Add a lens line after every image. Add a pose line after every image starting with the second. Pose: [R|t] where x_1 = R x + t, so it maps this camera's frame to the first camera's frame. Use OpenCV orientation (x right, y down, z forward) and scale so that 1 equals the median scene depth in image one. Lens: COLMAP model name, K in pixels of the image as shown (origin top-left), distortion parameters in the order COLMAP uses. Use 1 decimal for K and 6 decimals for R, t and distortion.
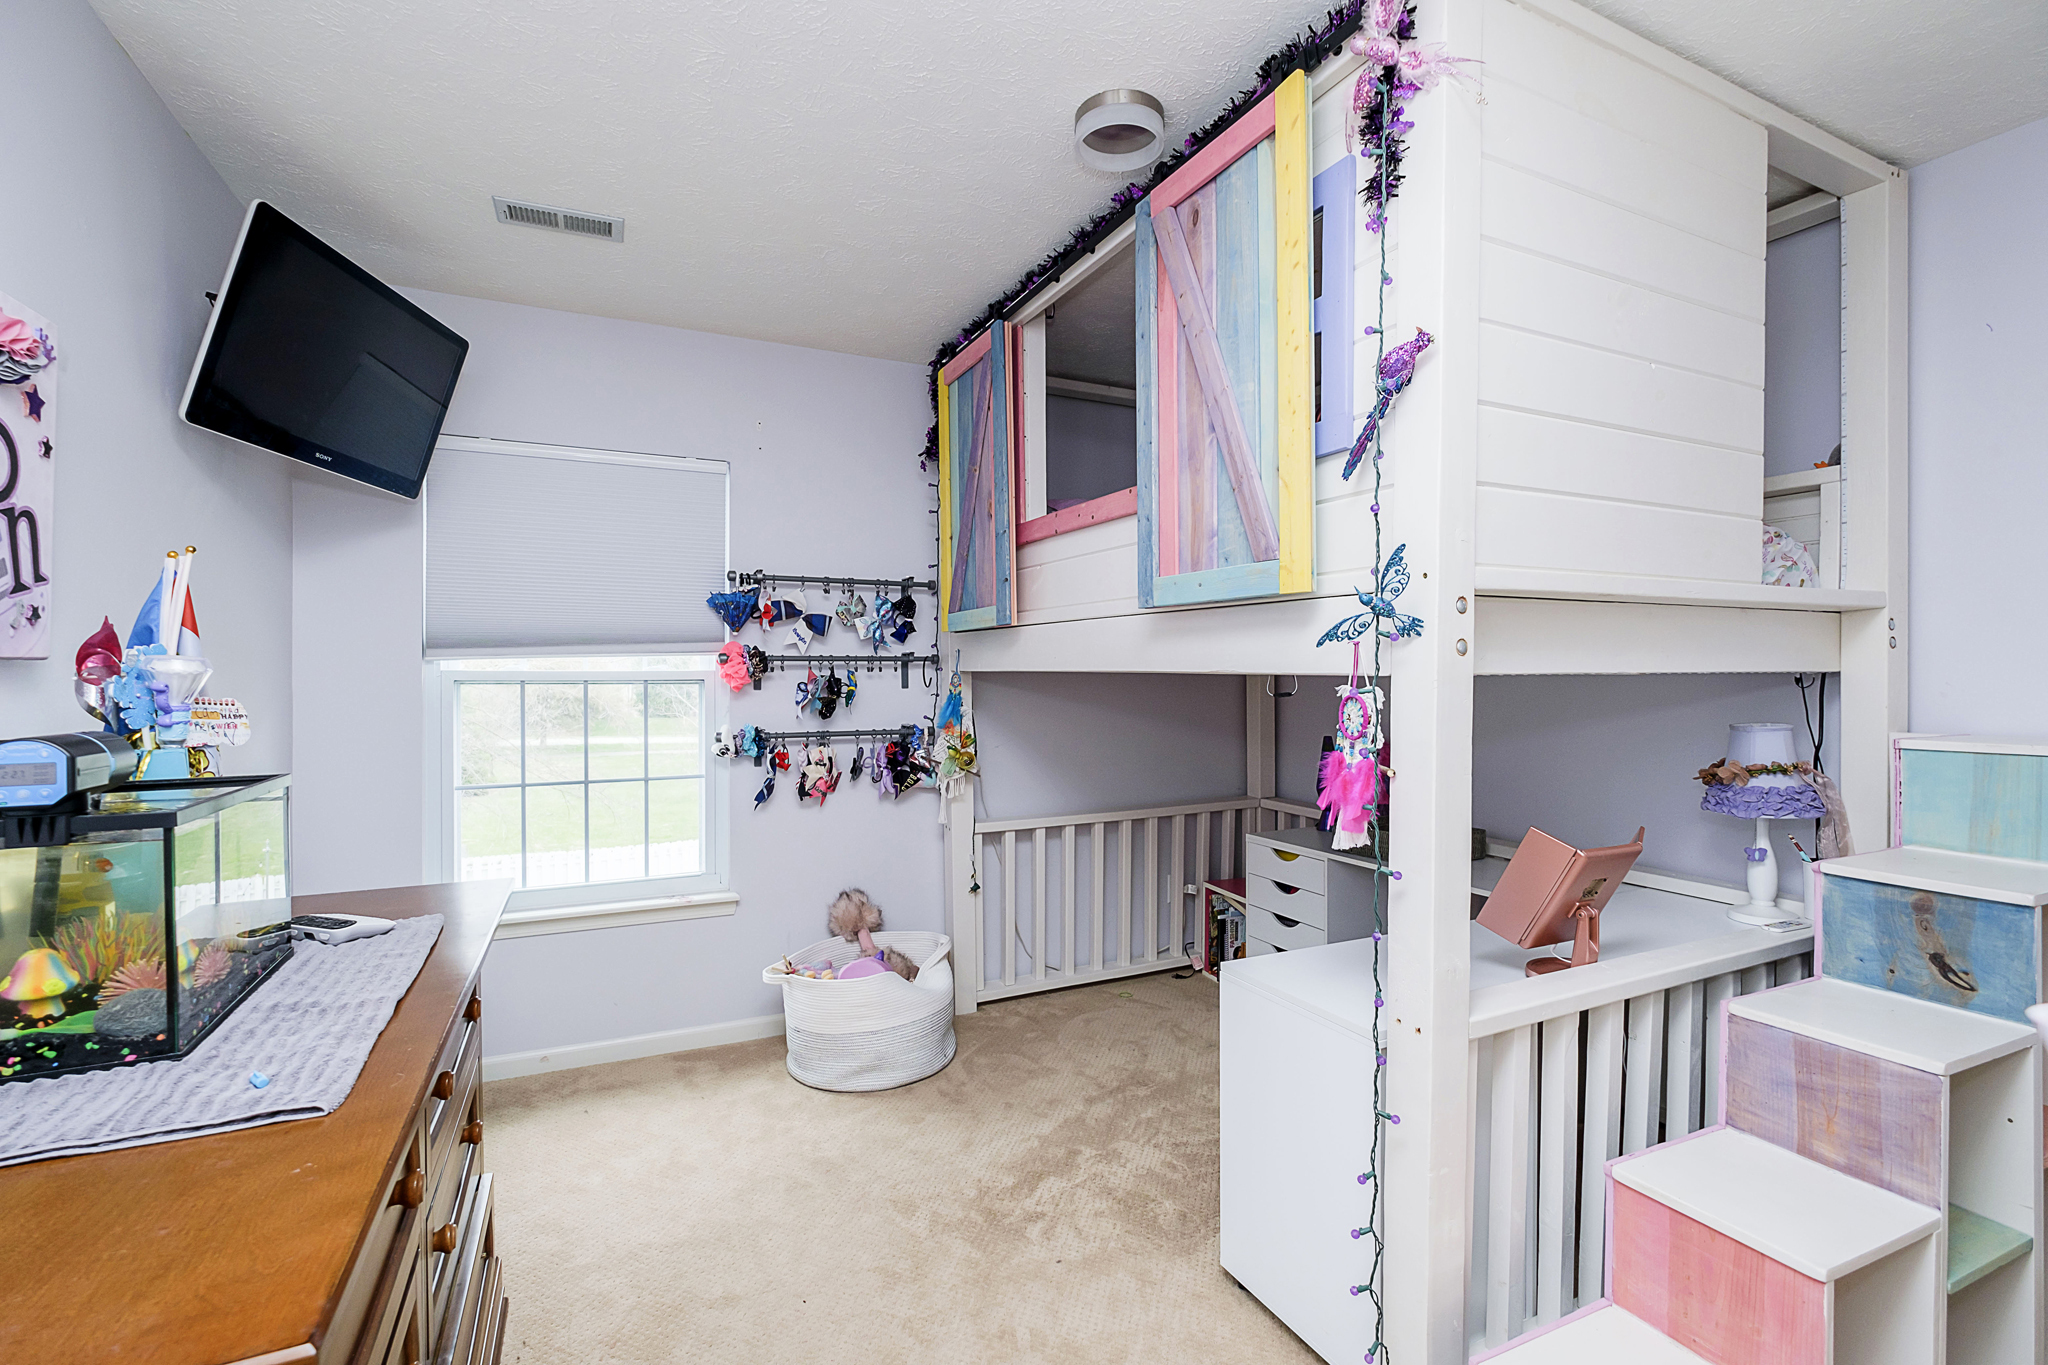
lens RADIAL K [[900.6, 0, 1024.0], [0, 900.6, 682.5], [0, 0, 1]] dist [0.000414, -0.000130]
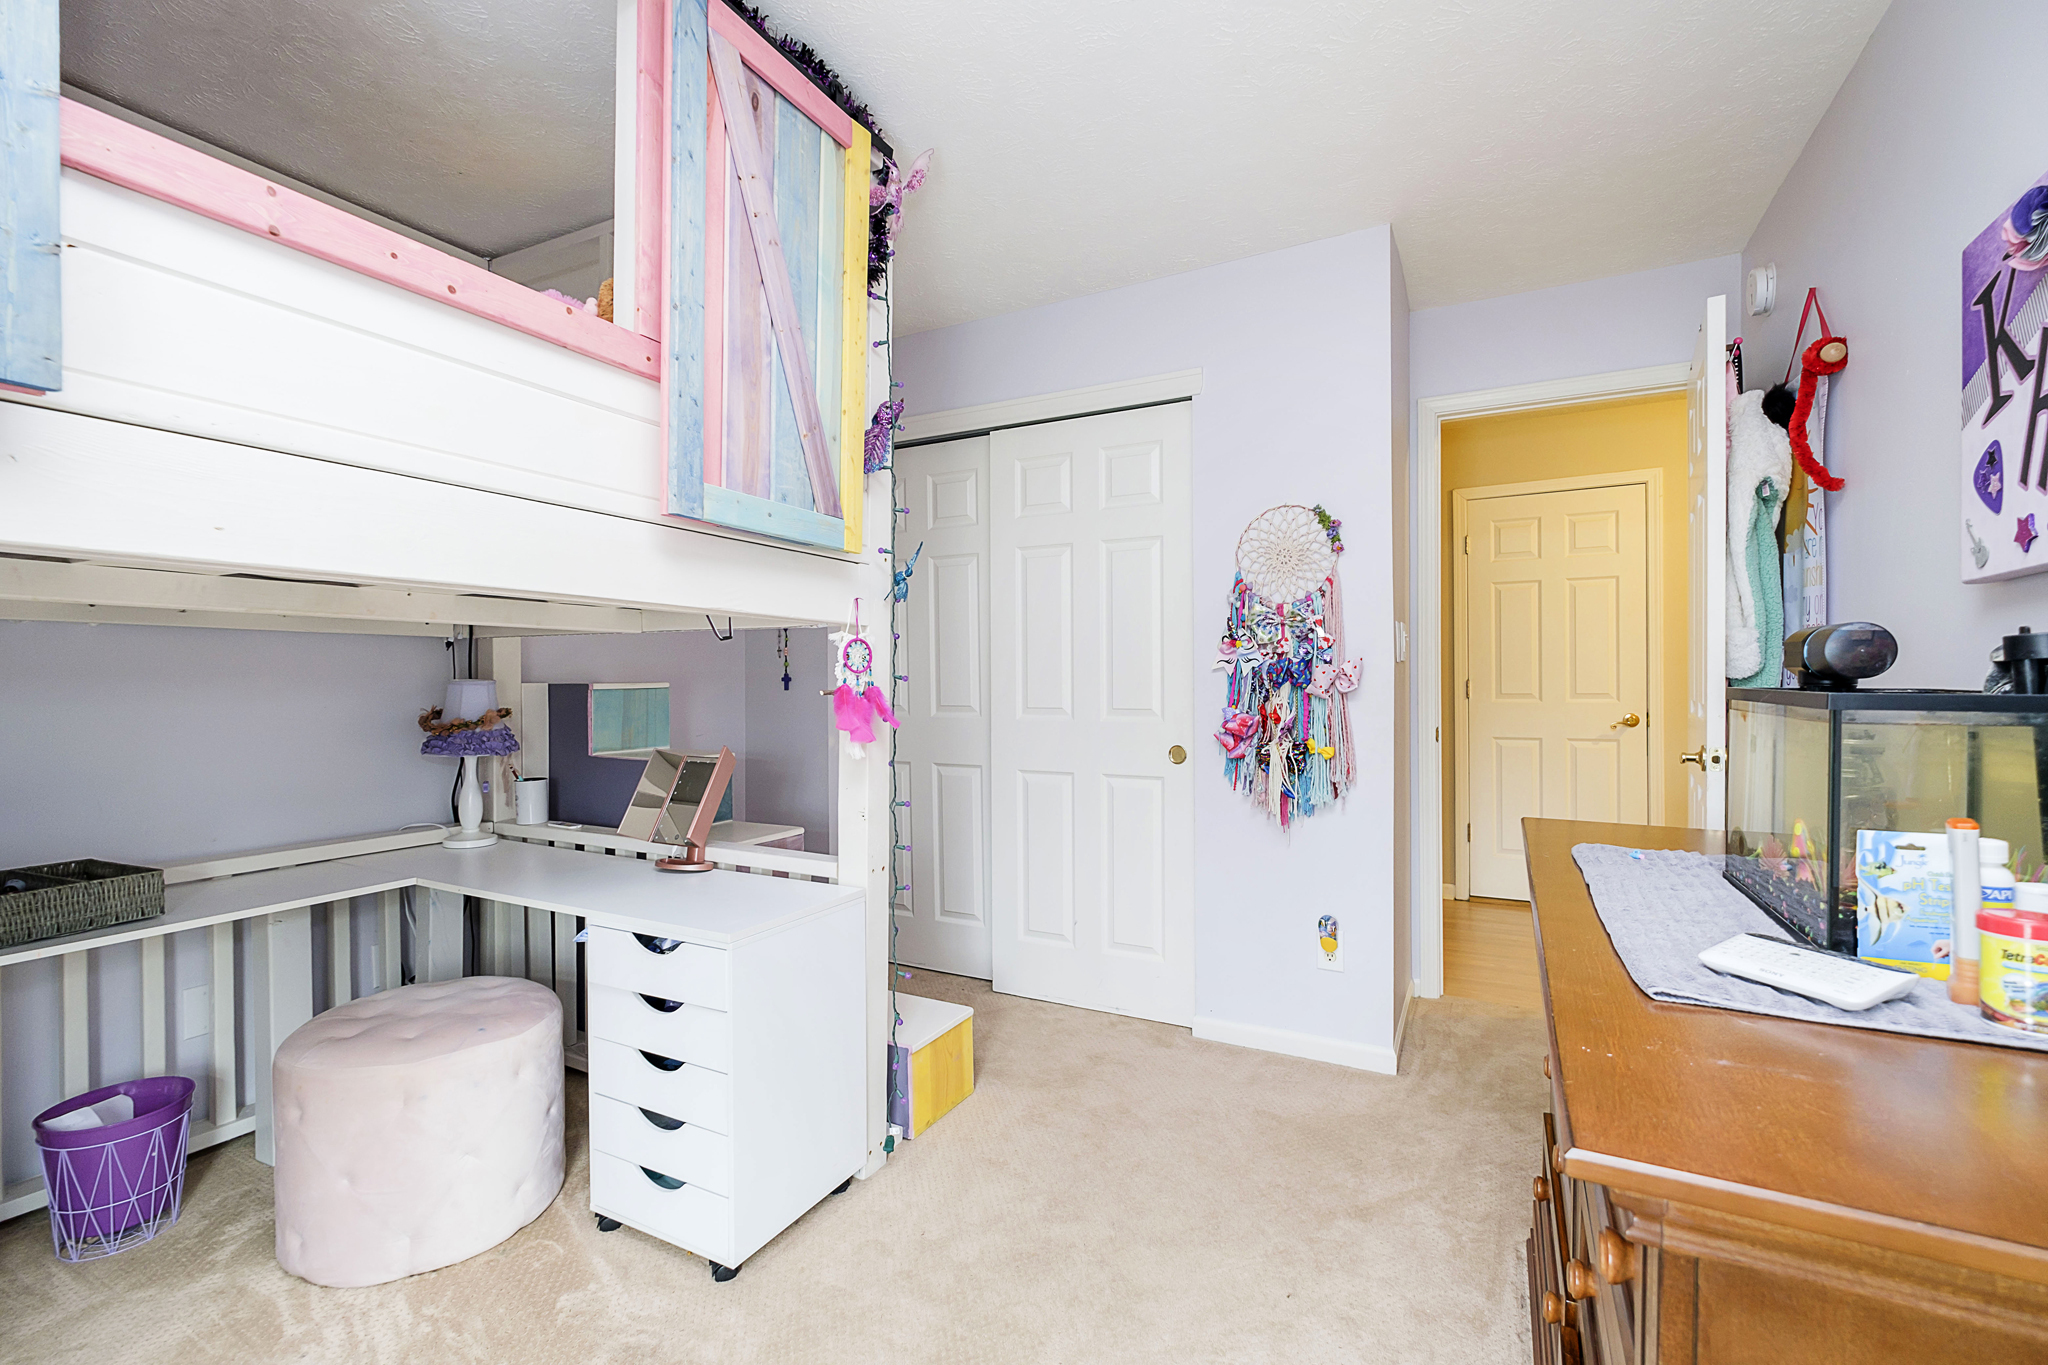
lens RADIAL K [[900.6, 0, 1024.0], [0, 900.6, 682.5], [0, 0, 1]] dist [0.000414, -0.000130]
pose [[-0.595509, 0.003547, 0.803341, -0.683531], [0.015218, 0.999861, 0.006867, 0.059581], [-0.803205, 0.016314, -0.595480, 1.311155]]
